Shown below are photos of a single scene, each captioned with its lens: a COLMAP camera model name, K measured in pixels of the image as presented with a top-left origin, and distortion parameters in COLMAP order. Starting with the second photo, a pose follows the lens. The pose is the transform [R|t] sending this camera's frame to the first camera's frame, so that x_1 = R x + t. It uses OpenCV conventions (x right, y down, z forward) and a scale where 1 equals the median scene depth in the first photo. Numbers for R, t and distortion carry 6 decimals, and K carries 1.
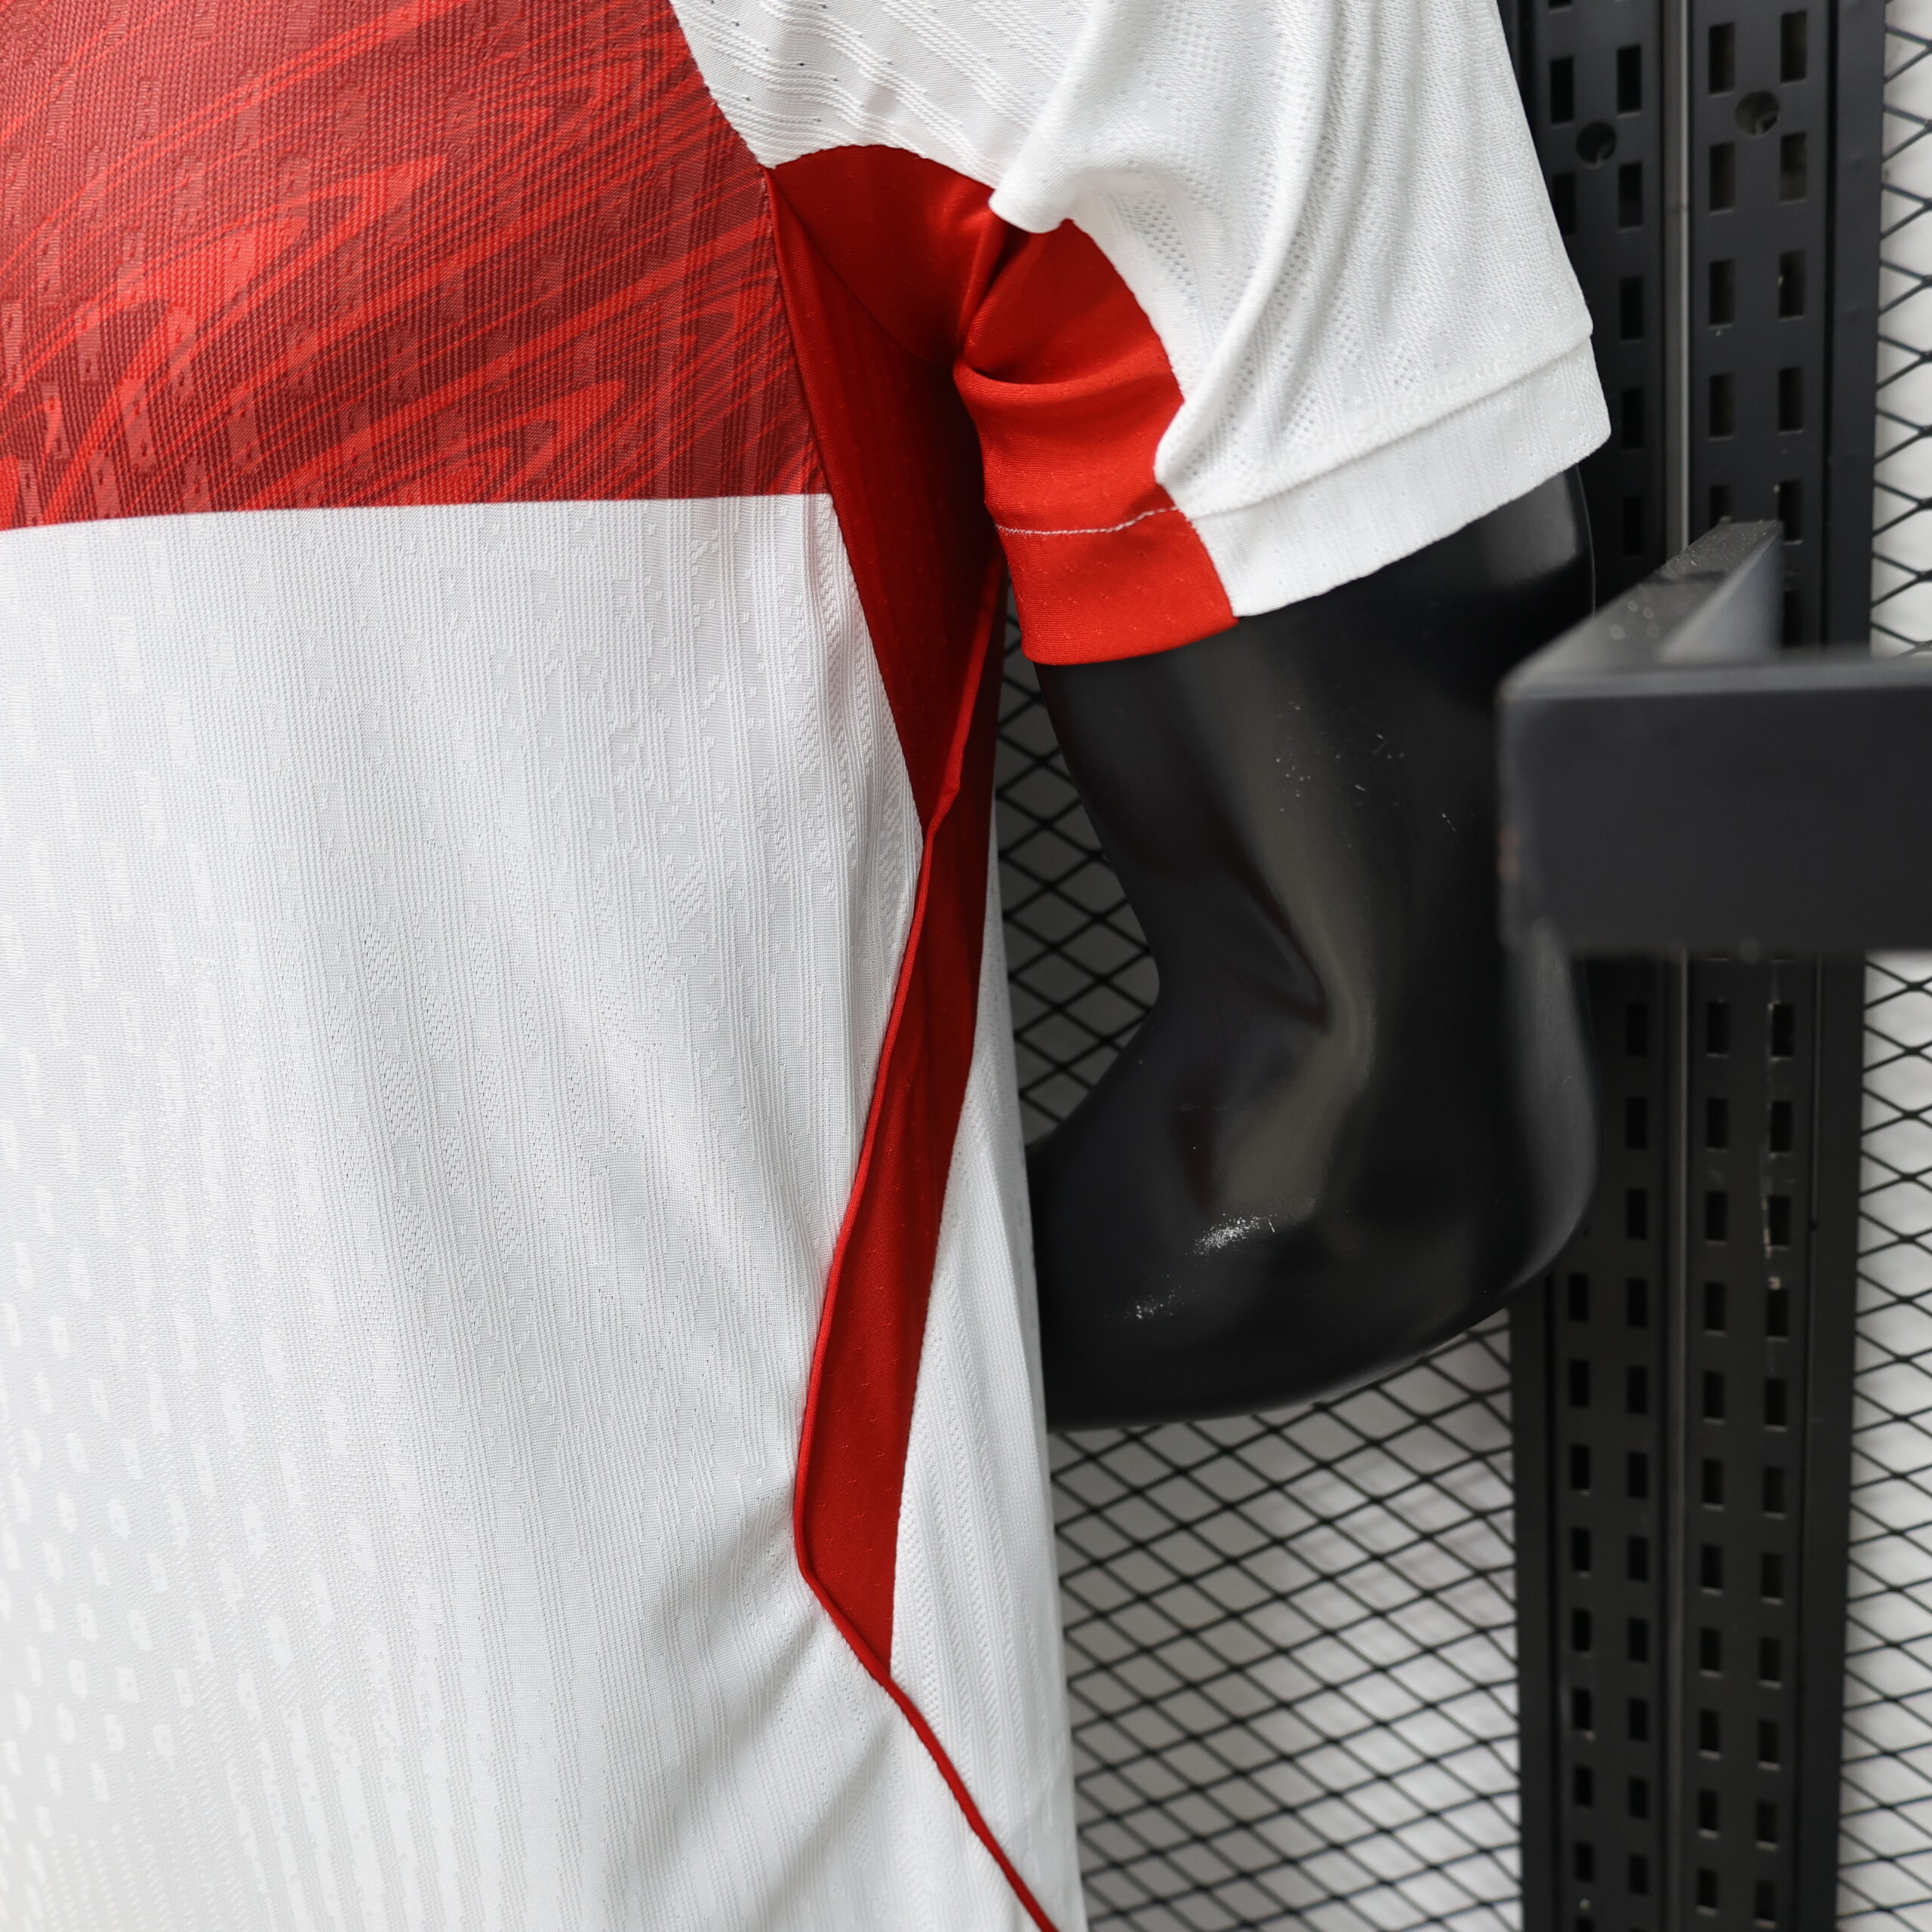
lens RADIAL K [[2048.4, 0, 965.2], [0, 2048.4, 1007.8], [0, 0, 1]] dist [0.006355, -0.002268]
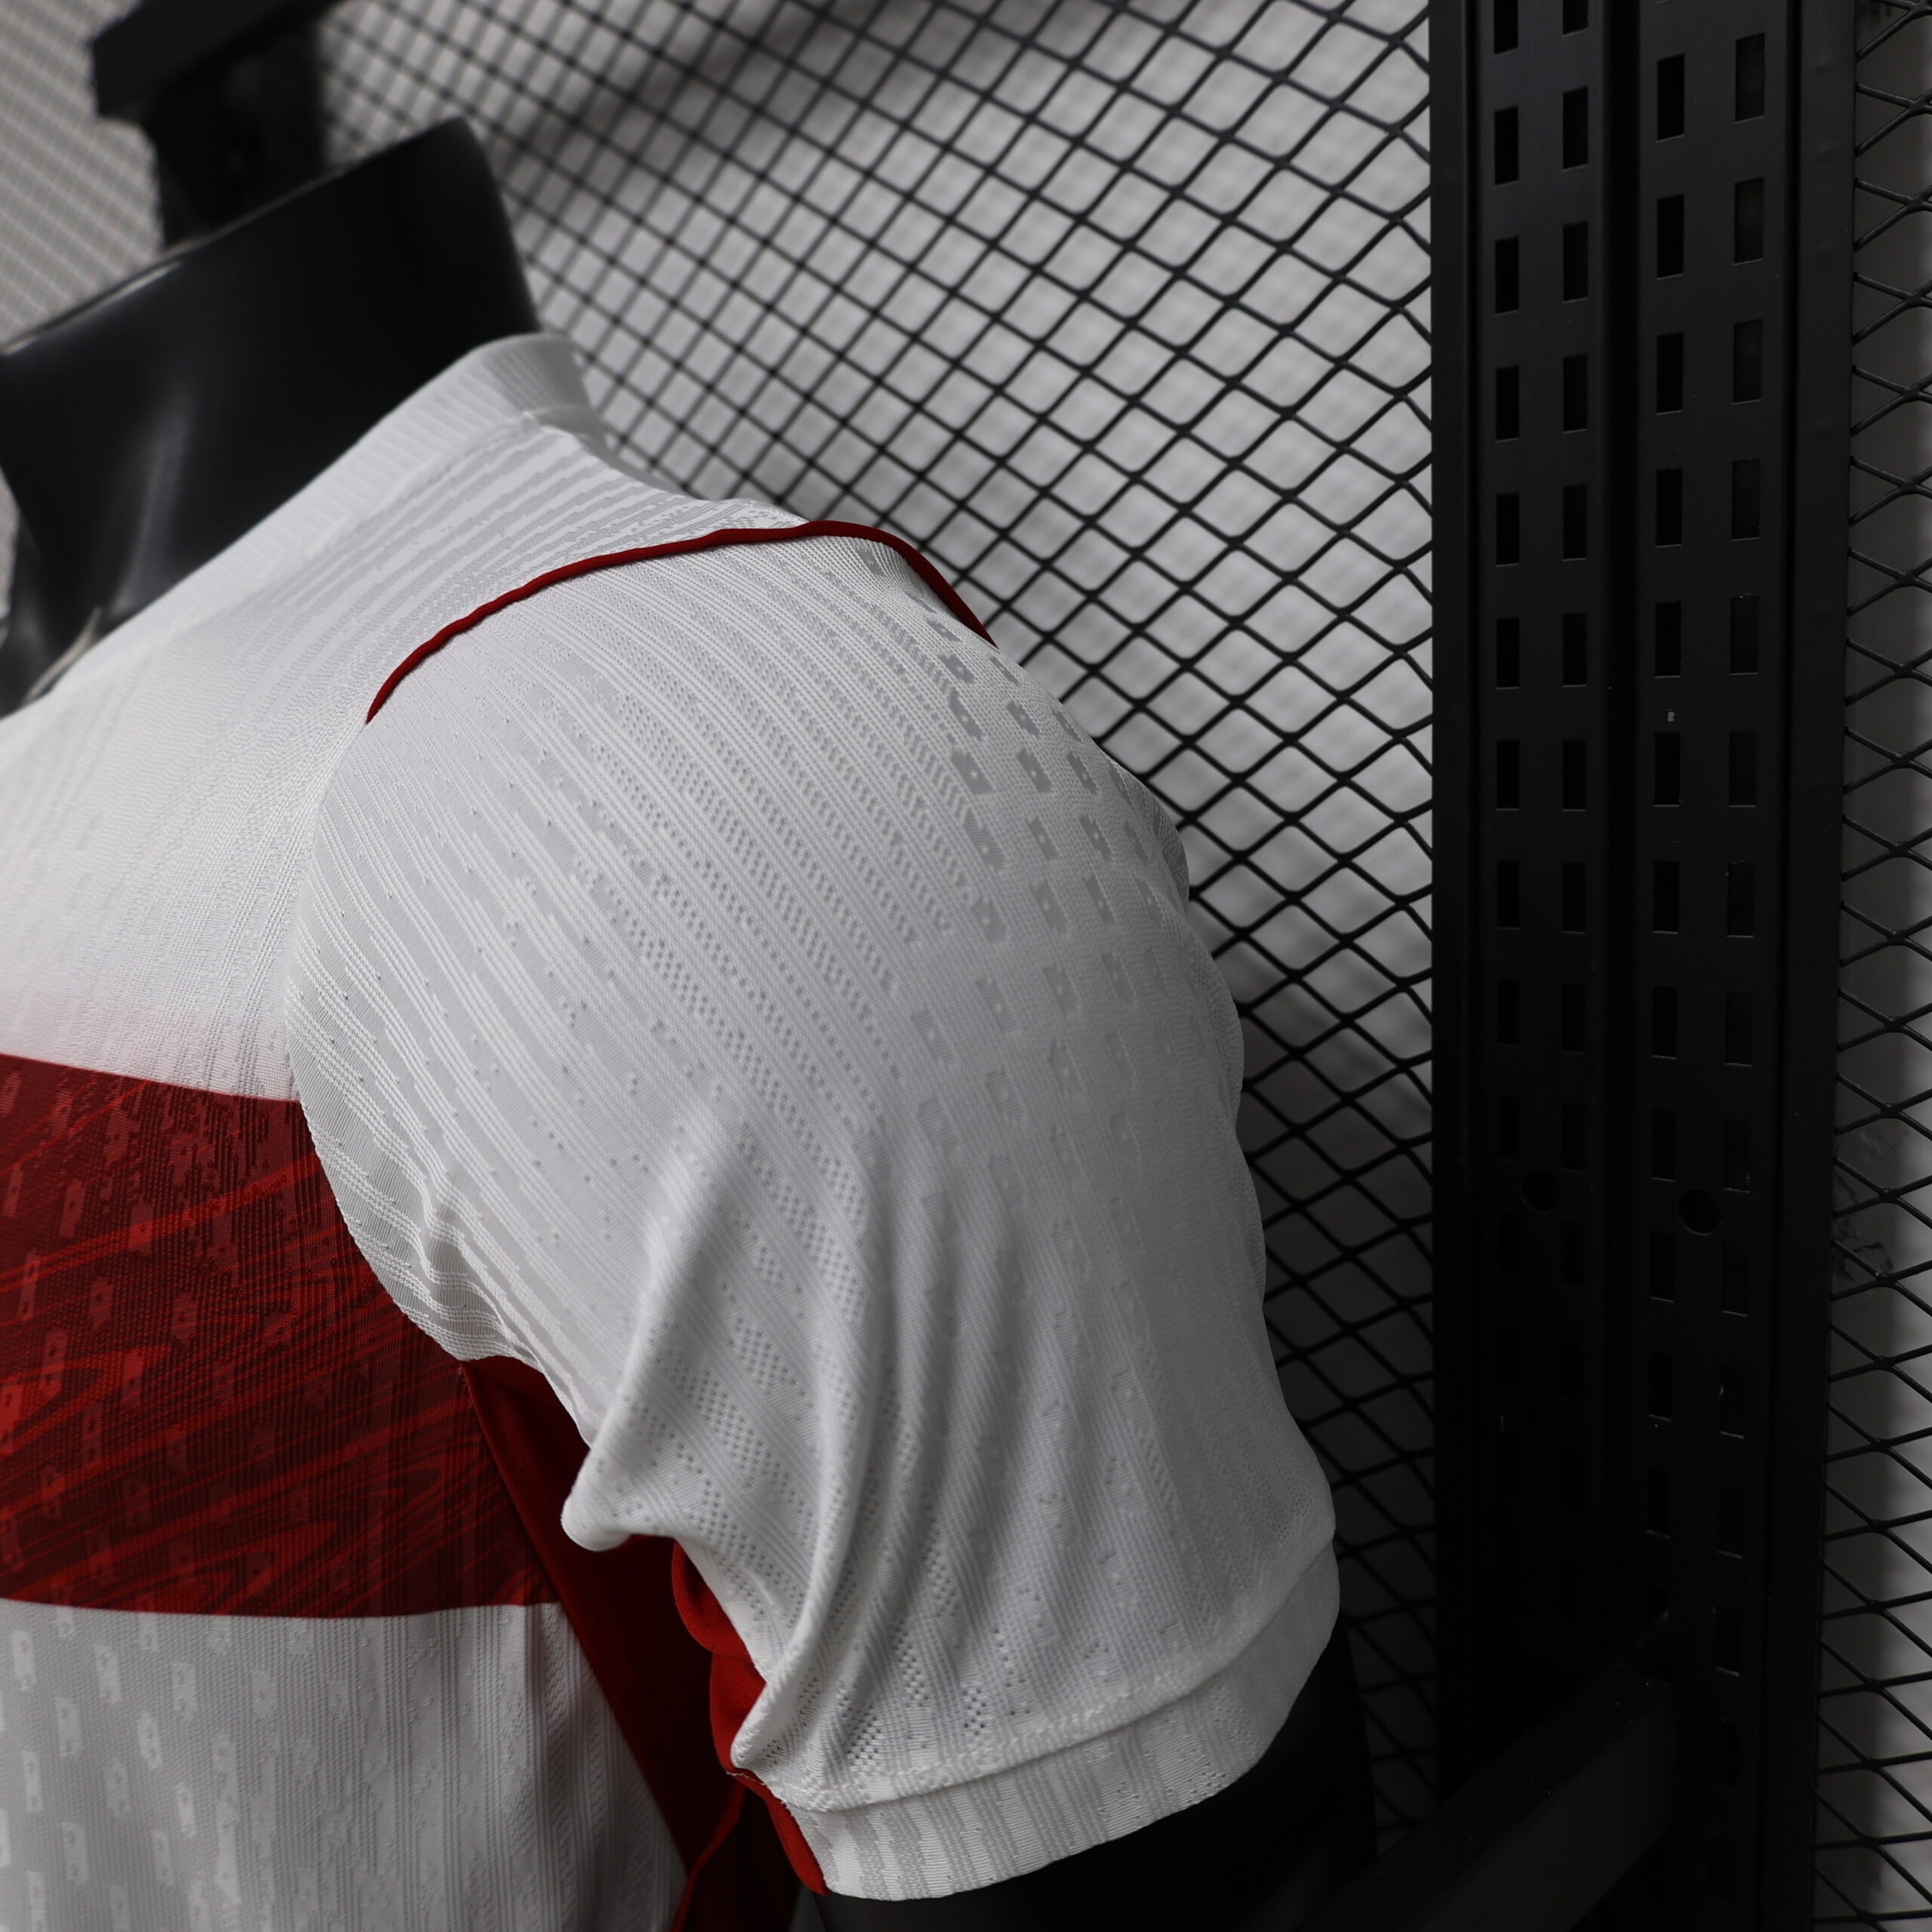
lens RADIAL K [[2048.4, 0, 965.2], [0, 2048.4, 1007.8], [0, 0, 1]] dist [0.006355, -0.002268]
pose [[0.941494, 0.103371, -0.320787, 0.477464], [-0.123326, 0.991457, -0.042468, -0.590774], [0.313657, 0.079545, 0.946199, 0.071738]]
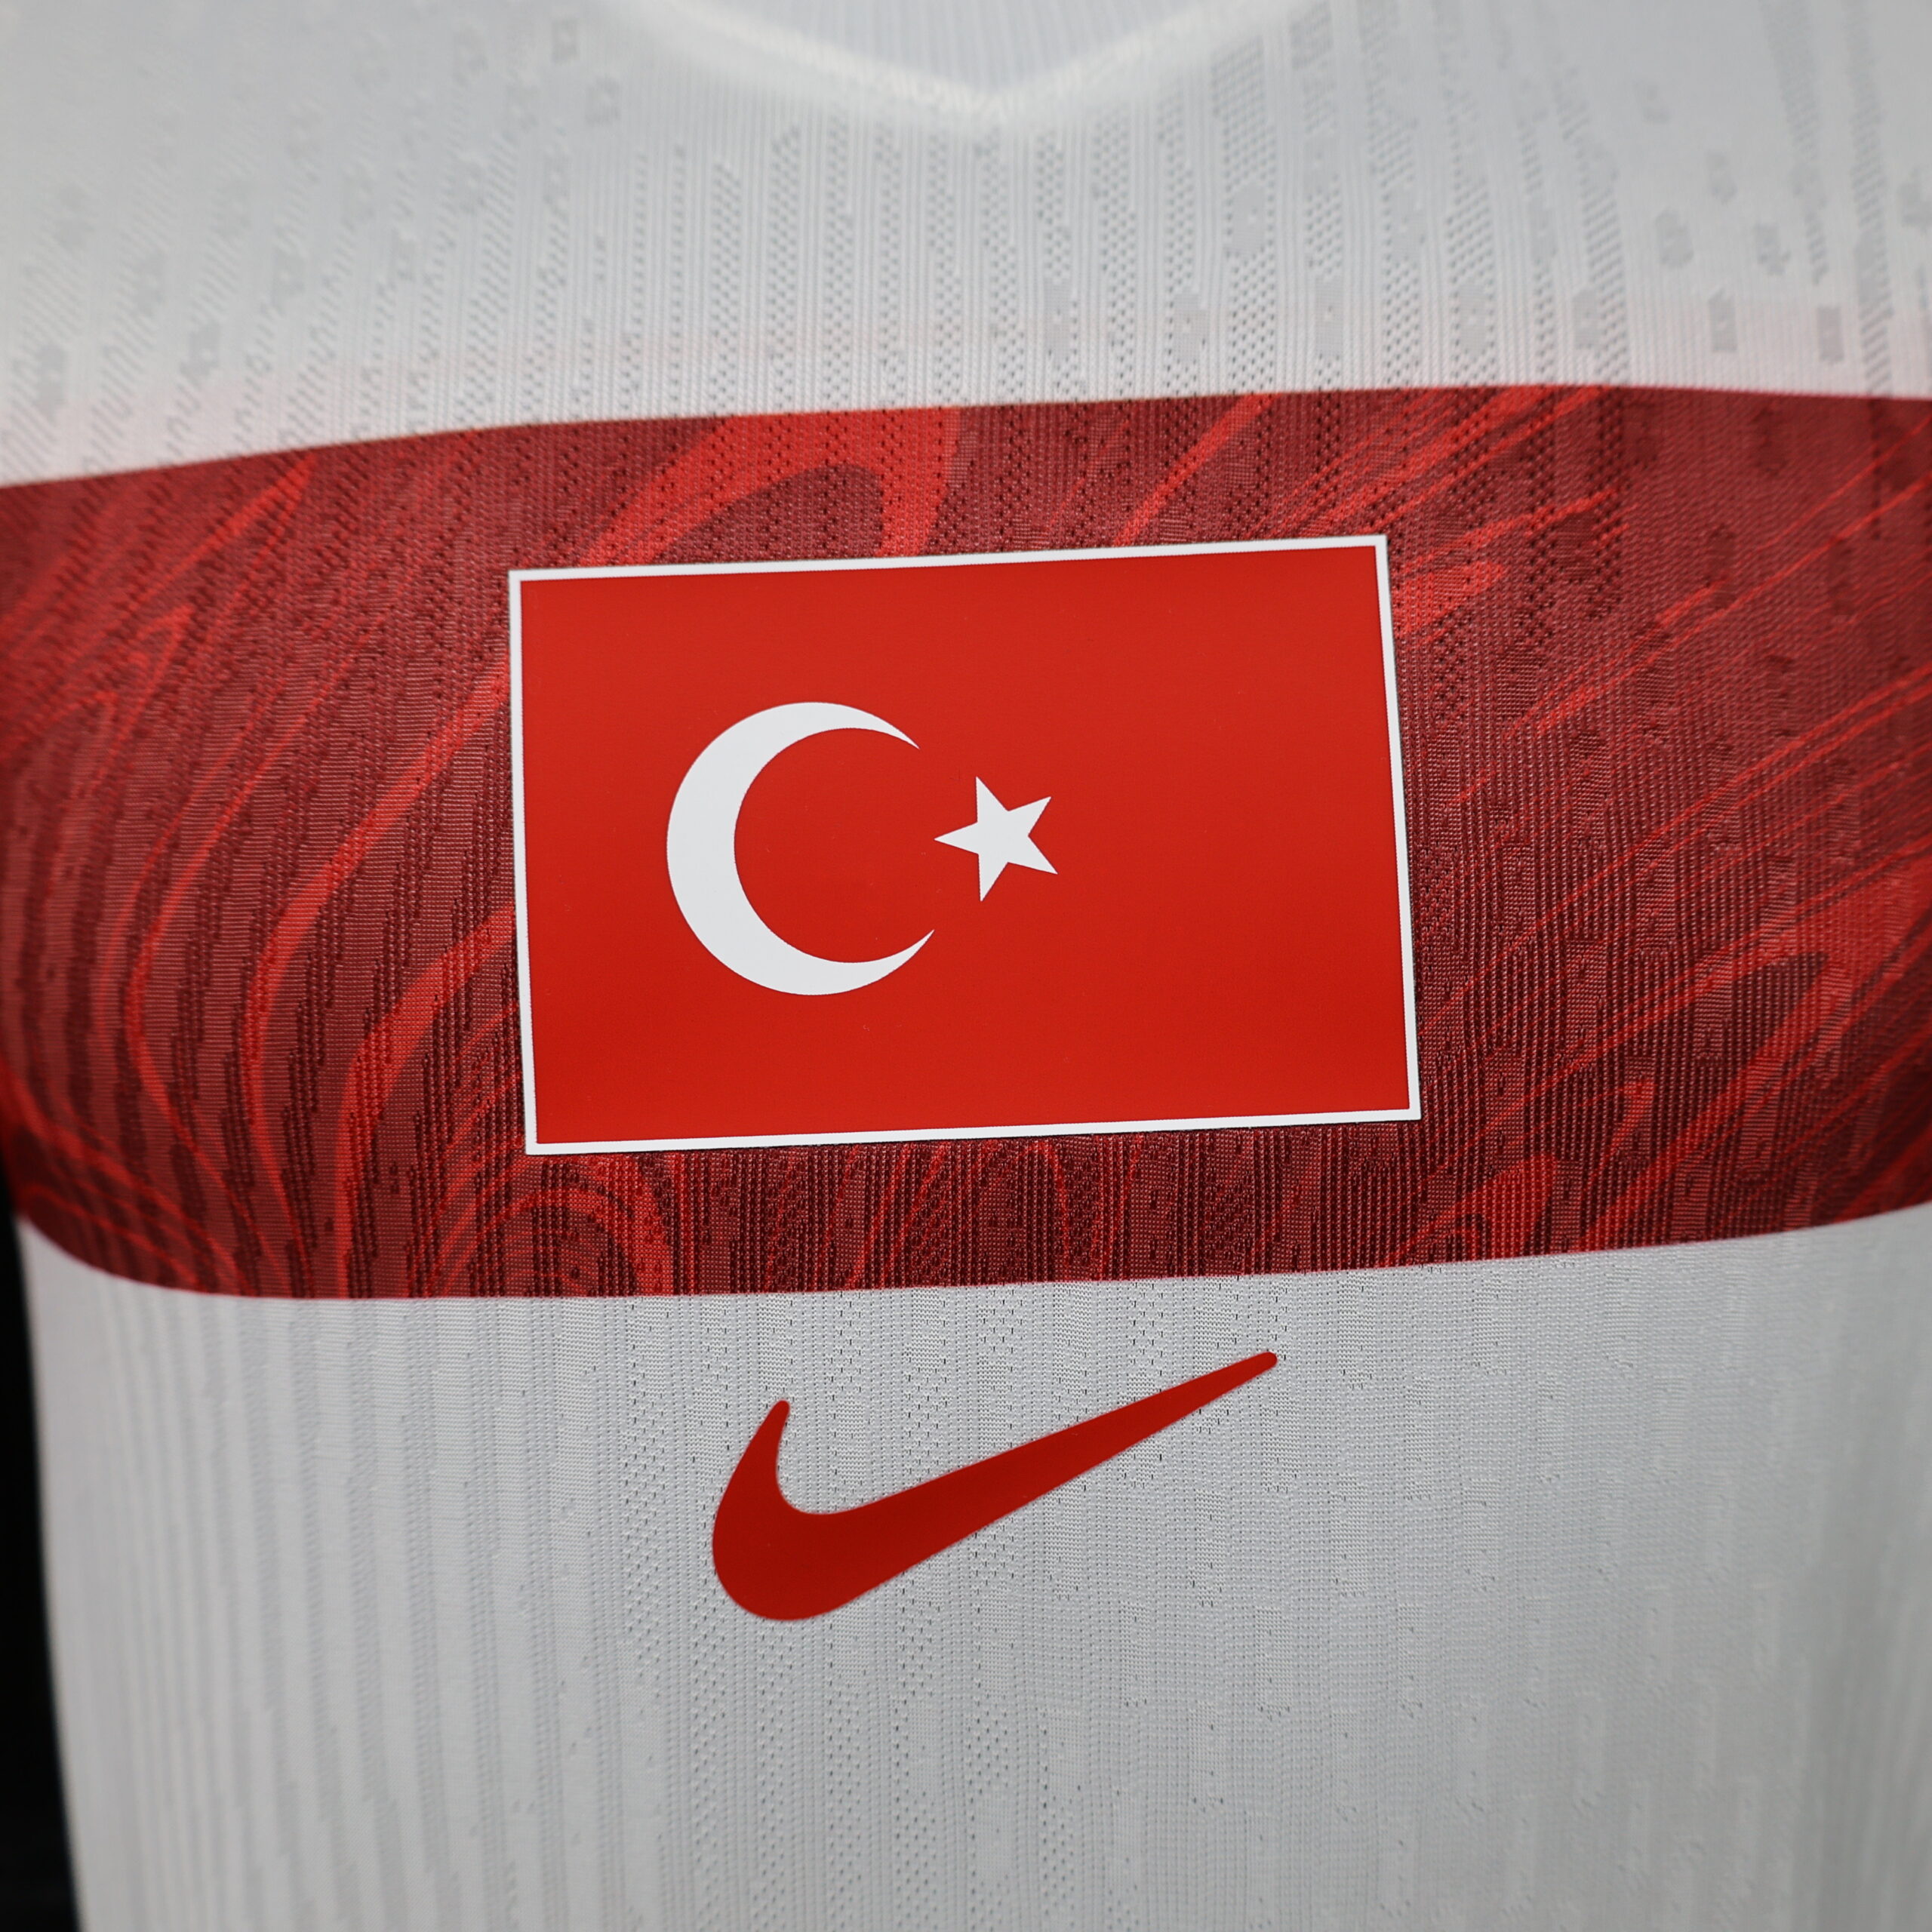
lens RADIAL K [[1900.4, 0, 935.8], [0, 1900.4, 968.4], [0, 0, 1]] dist [0.003706, 0.037675]
pose [[0.891447, -0.002890, 0.453117, -0.961053], [0.062194, 0.991296, -0.116034, -0.277098], [-0.448837, 0.131619, 0.883867, 0.536740]]
